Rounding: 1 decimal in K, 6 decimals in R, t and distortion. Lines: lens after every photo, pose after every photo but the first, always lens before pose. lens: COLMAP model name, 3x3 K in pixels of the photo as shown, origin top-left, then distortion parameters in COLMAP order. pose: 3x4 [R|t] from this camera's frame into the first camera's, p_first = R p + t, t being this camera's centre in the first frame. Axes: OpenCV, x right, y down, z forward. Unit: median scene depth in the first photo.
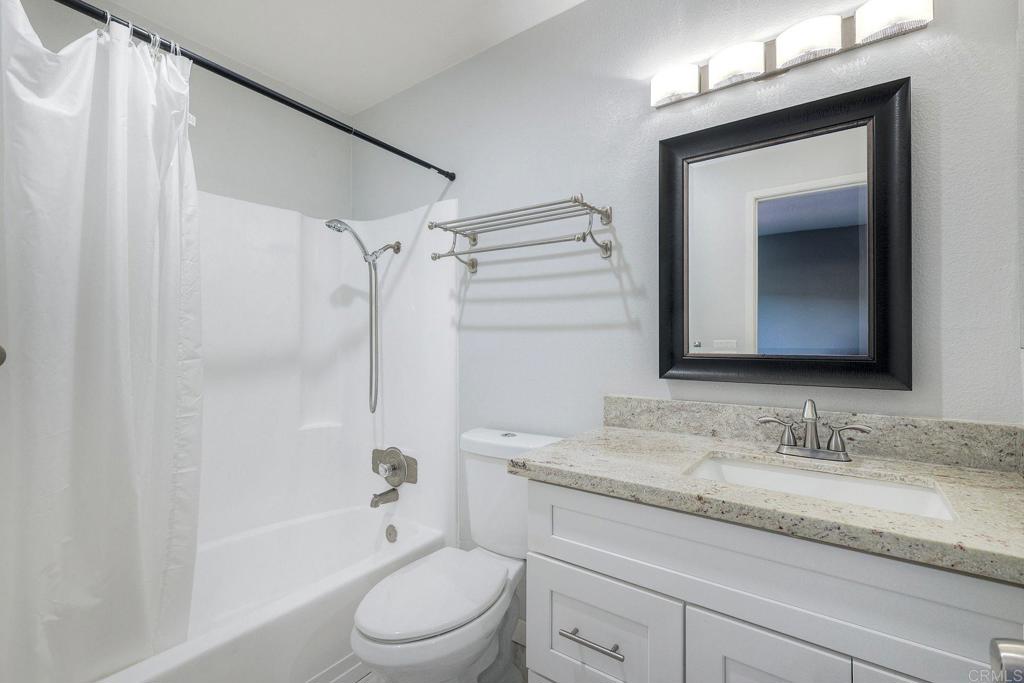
lens RADIAL K [[447.8, 0, 515.4], [0, 447.8, 337.9], [0, 0, 1]] dist [0.002044, 0.000170]
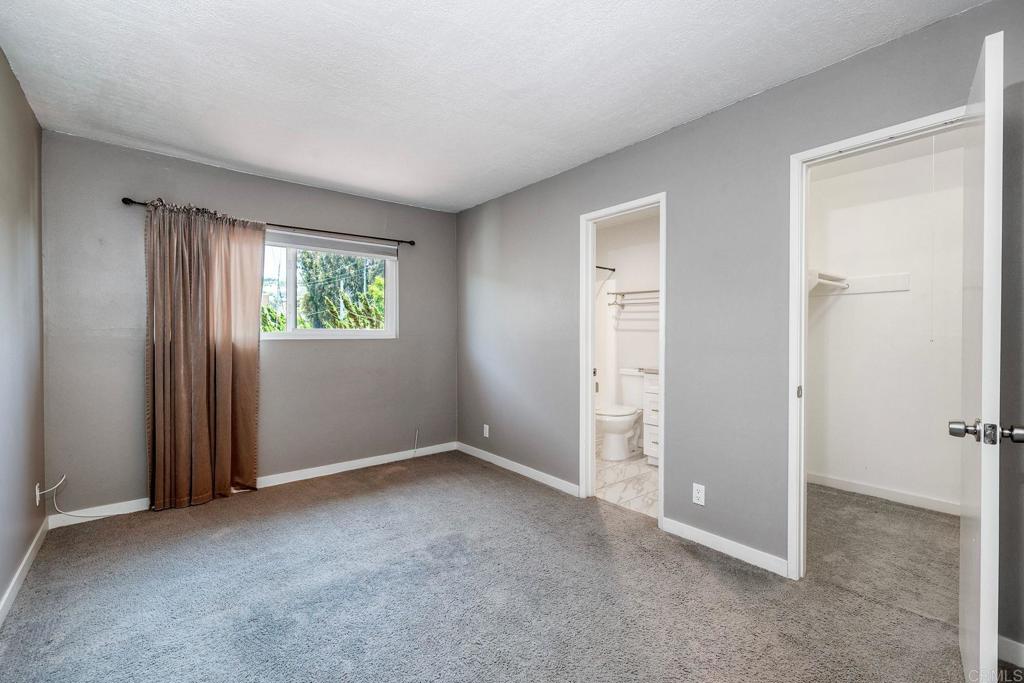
lens RADIAL K [[447.8, 0, 515.4], [0, 447.8, 337.9], [0, 0, 1]] dist [0.002044, 0.000170]
pose [[0.967106, 0.010045, -0.254175, -0.034586], [-0.006693, 0.999879, 0.014048, -0.009648], [0.254286, -0.011885, 0.967056, -1.678218]]
